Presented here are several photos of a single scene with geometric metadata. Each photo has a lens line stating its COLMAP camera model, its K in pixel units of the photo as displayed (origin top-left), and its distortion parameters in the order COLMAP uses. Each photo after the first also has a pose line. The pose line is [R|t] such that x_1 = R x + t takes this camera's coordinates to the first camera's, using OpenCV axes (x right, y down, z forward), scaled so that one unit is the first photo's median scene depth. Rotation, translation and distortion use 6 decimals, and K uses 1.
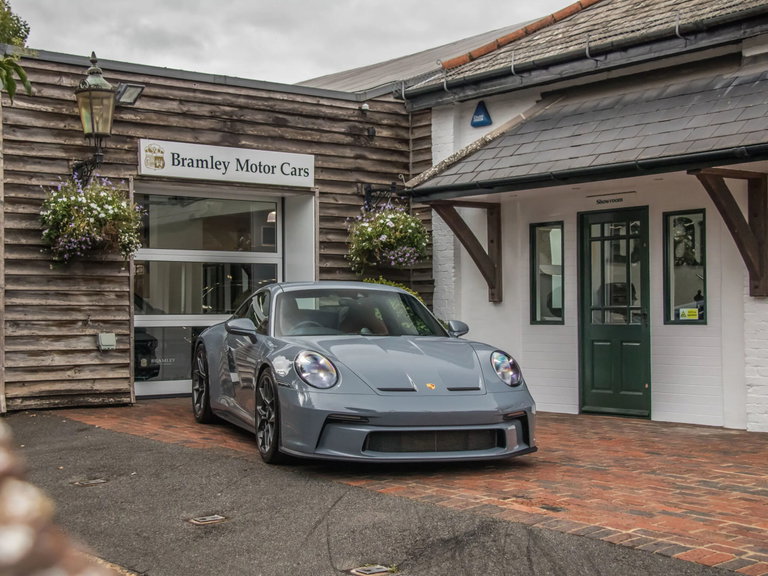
lens RADIAL K [[1211.2, 0, 422.7], [0, 1211.2, 308.3], [0, 0, 1]] dist [0.068755, 0.000000]
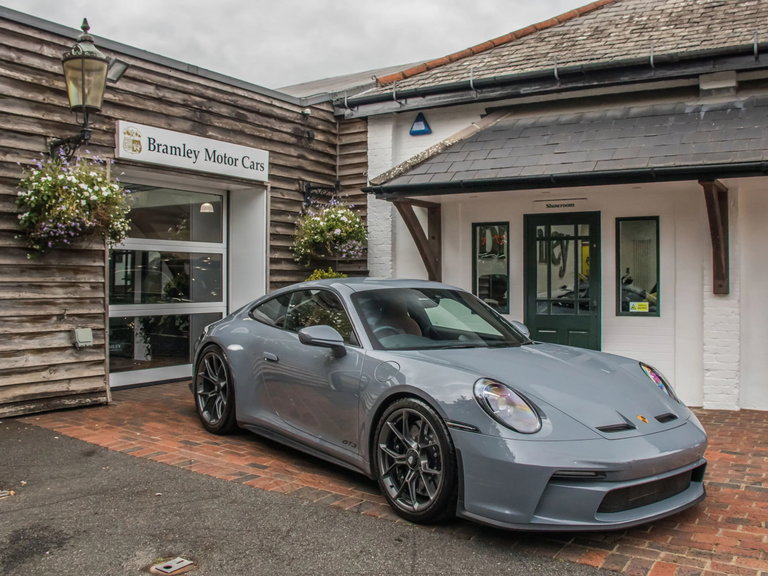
lens RADIAL K [[725.6, 0, 420.4], [0, 725.6, 290.4], [0, 0, 1]] dist [-0.168338, 0.064788]
pose [[0.939193, 0.003946, 0.343368, -0.196532], [-0.009424, 0.999854, 0.014288, -0.017527], [-0.343261, -0.016655, 0.939092, 0.408661]]
